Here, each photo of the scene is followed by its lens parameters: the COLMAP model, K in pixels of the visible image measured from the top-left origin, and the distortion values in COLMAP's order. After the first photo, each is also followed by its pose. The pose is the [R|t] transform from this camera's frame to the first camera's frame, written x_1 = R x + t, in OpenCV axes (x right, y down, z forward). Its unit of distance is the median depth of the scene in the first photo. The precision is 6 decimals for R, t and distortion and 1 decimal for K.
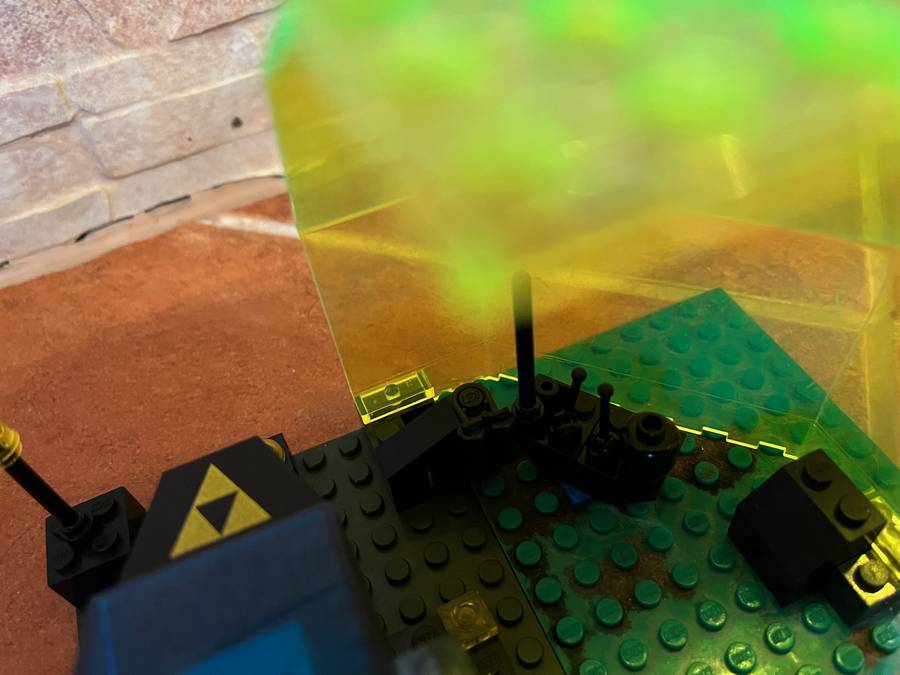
lens RADIAL K [[708.3, 0, 461.1], [0, 708.3, 334.6], [0, 0, 1]] dist [0.033431, -0.079772]
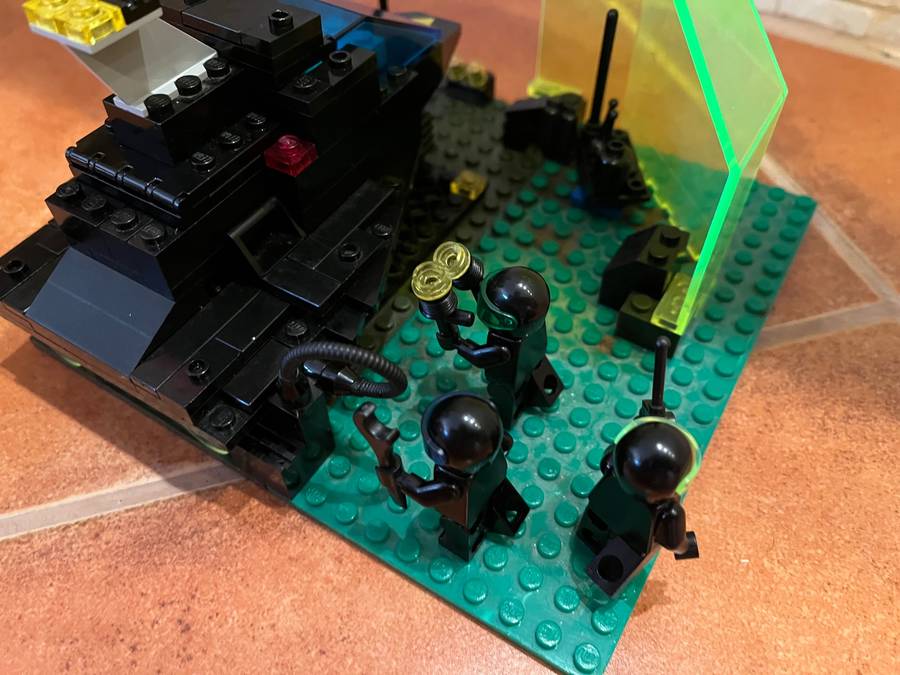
lens RADIAL K [[708.3, 0, 455.7], [0, 708.3, 360.0], [0, 0, 1]] dist [0.033431, -0.079772]
pose [[0.570458, 0.688945, -0.447139, 0.653593], [-0.638235, 0.714495, 0.286625, 0.146306], [0.516947, 0.121872, 0.847298, -0.263081]]
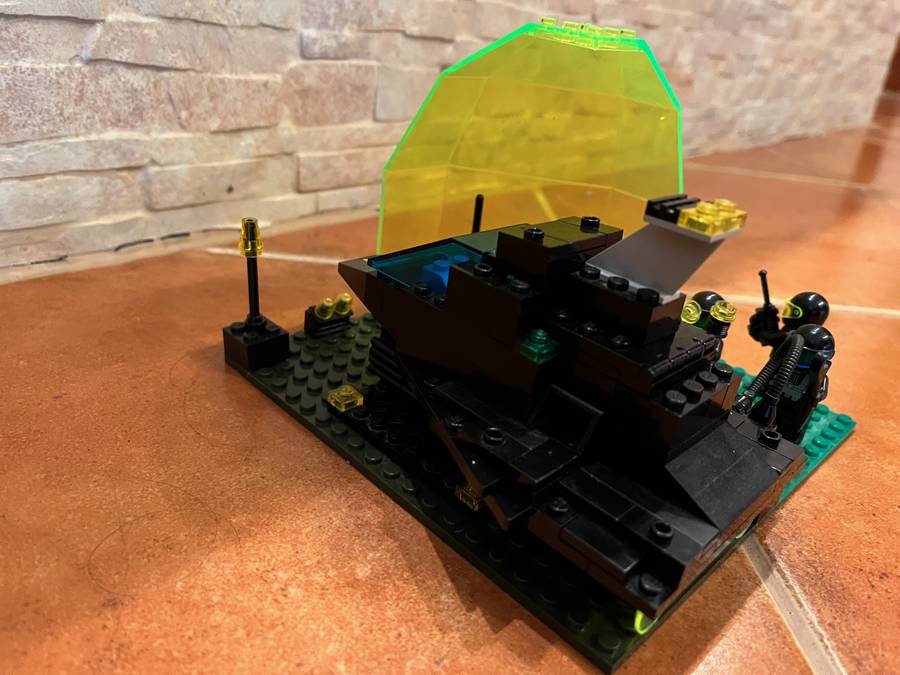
lens RADIAL K [[708.3, 0, 459.0], [0, 708.3, 333.6], [0, 0, 1]] dist [0.033431, -0.079772]
pose [[0.904186, 0.016839, 0.426807, -0.560189], [0.138213, 0.933932, -0.329649, 0.637342], [-0.404160, 0.357054, 0.842121, -0.461661]]
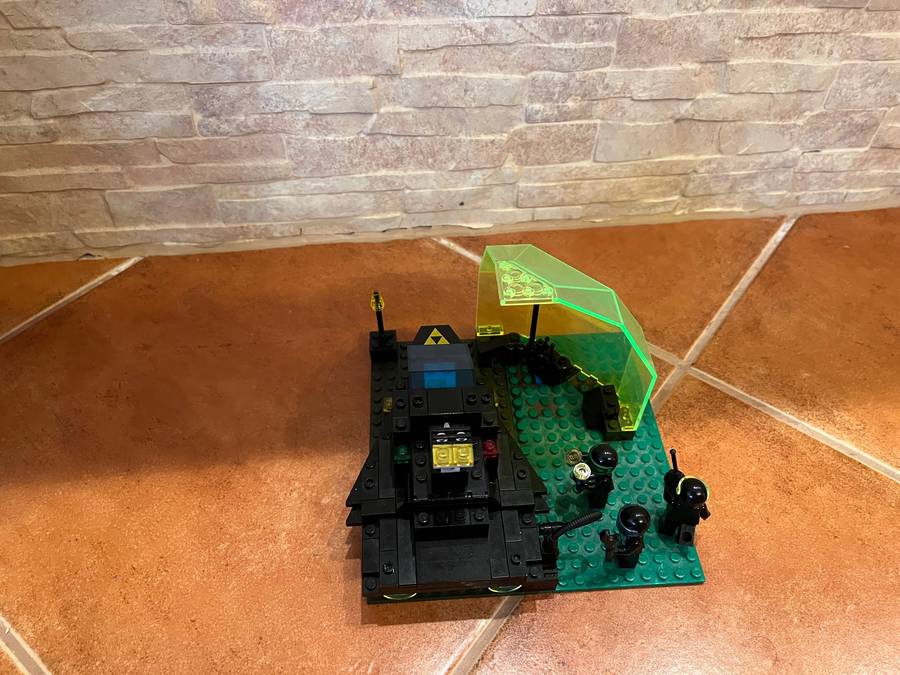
lens RADIAL K [[708.3, 0, 466.9], [0, 708.3, 335.5], [0, 0, 1]] dist [0.033431, -0.079772]
pose [[0.940333, 0.311898, -0.135994, 0.158788], [-0.310327, 0.950052, 0.033154, 0.030710], [0.139542, 0.011027, 0.990155, -1.371203]]
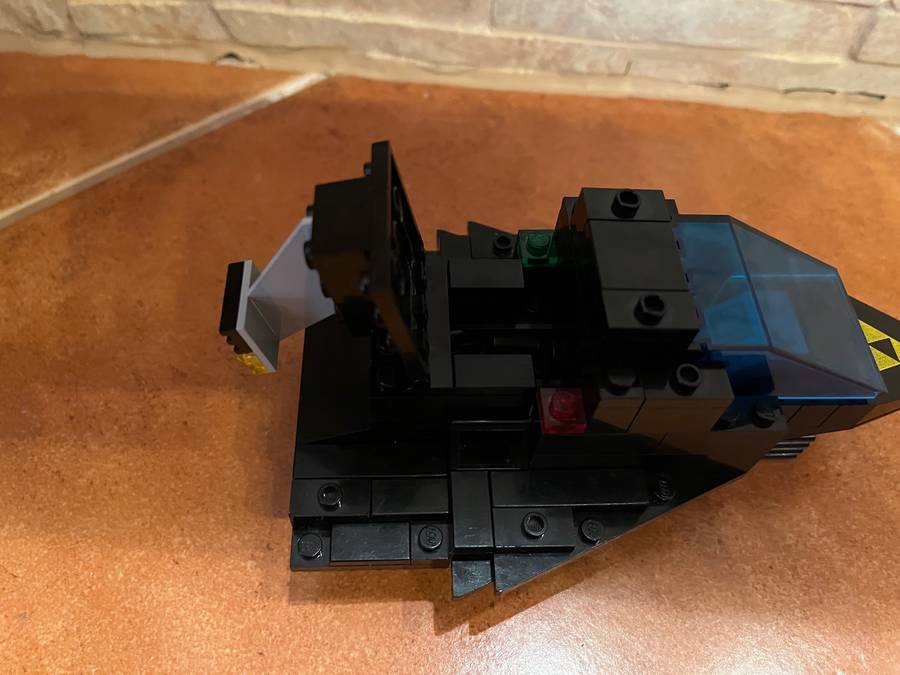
lens RADIAL K [[708.3, 0, 448.8], [0, 708.3, 333.0], [0, 0, 1]] dist [0.033431, -0.079772]
pose [[0.838949, 0.501274, -0.211868, -0.598971], [-0.456476, 0.860147, 0.227546, 0.209800], [0.296300, -0.094187, 0.950439, -0.336732]]
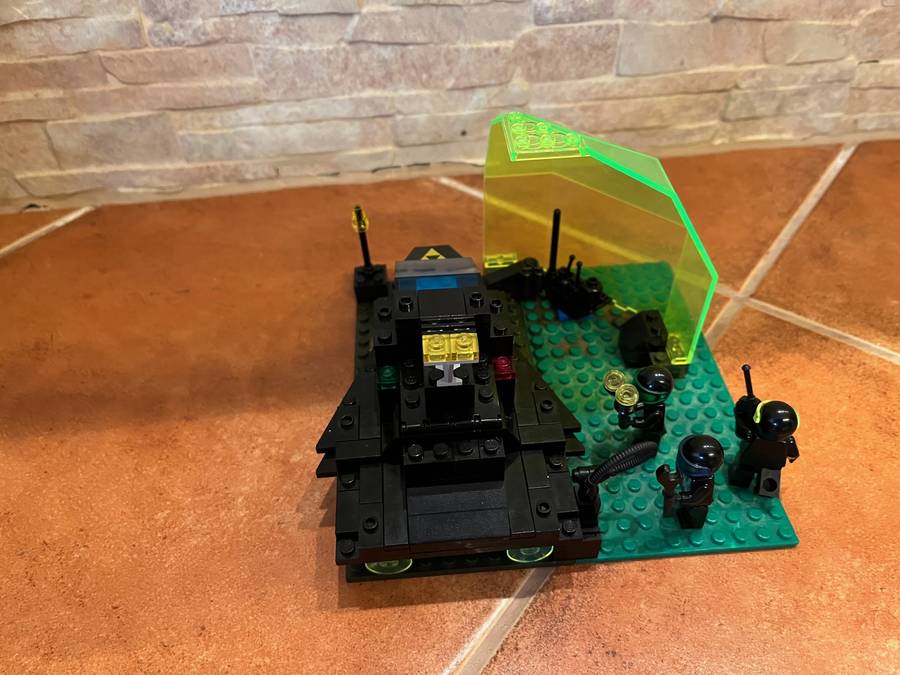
lens RADIAL K [[708.3, 0, 464.1], [0, 708.3, 342.2], [0, 0, 1]] dist [0.033431, -0.079772]
pose [[0.945250, 0.274055, -0.177191, 0.209158], [-0.281073, 0.959565, -0.015297, 0.310219], [0.165834, 0.064263, 0.984058, -0.973211]]
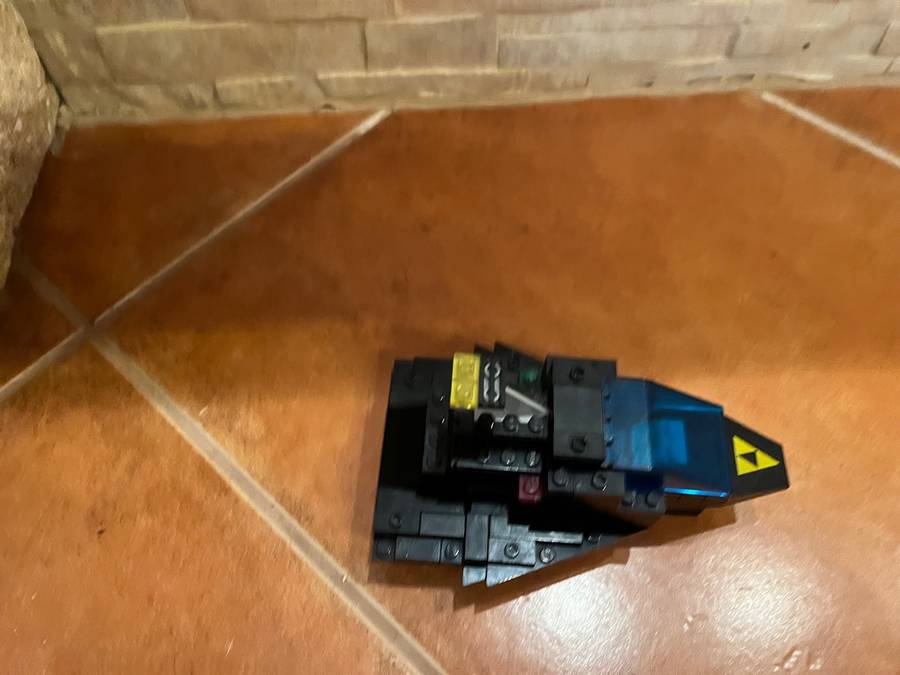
lens RADIAL K [[708.3, 0, 429.9], [0, 708.3, 338.4], [0, 0, 1]] dist [0.033431, -0.079772]
pose [[0.910044, 0.382032, -0.160848, -0.643962], [-0.334857, 0.906273, 0.257953, 0.230223], [0.244318, -0.180887, 0.952674, -1.089186]]
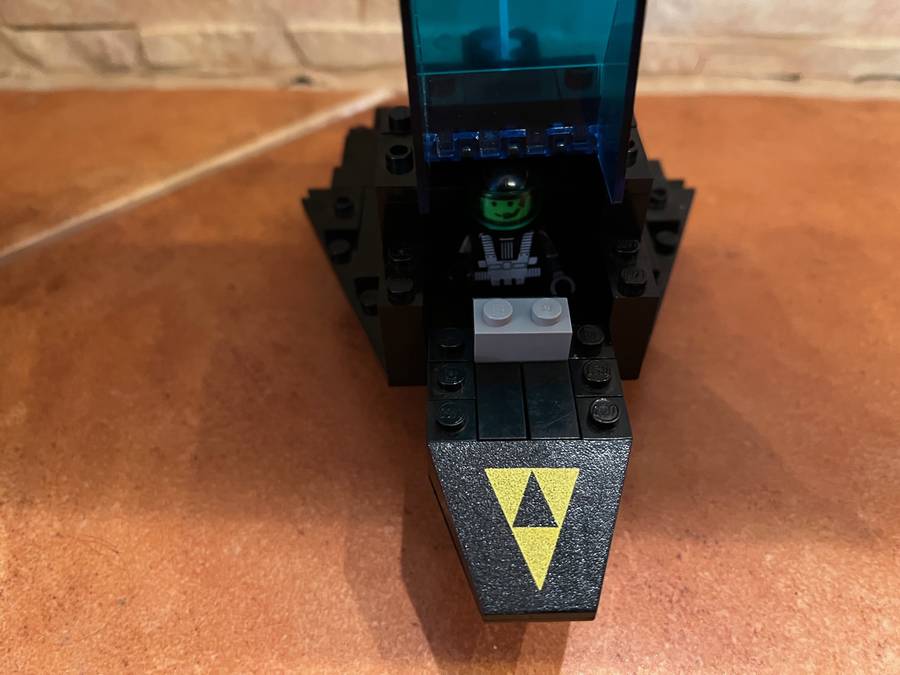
lens RADIAL K [[708.3, 0, 451.2], [0, 708.3, 341.8], [0, 0, 1]] dist [0.033431, -0.079772]
pose [[0.864471, 0.412151, -0.287788, -0.650615], [-0.408537, 0.909613, 0.075505, 0.480511], [0.292895, 0.052300, 0.954713, -0.314169]]
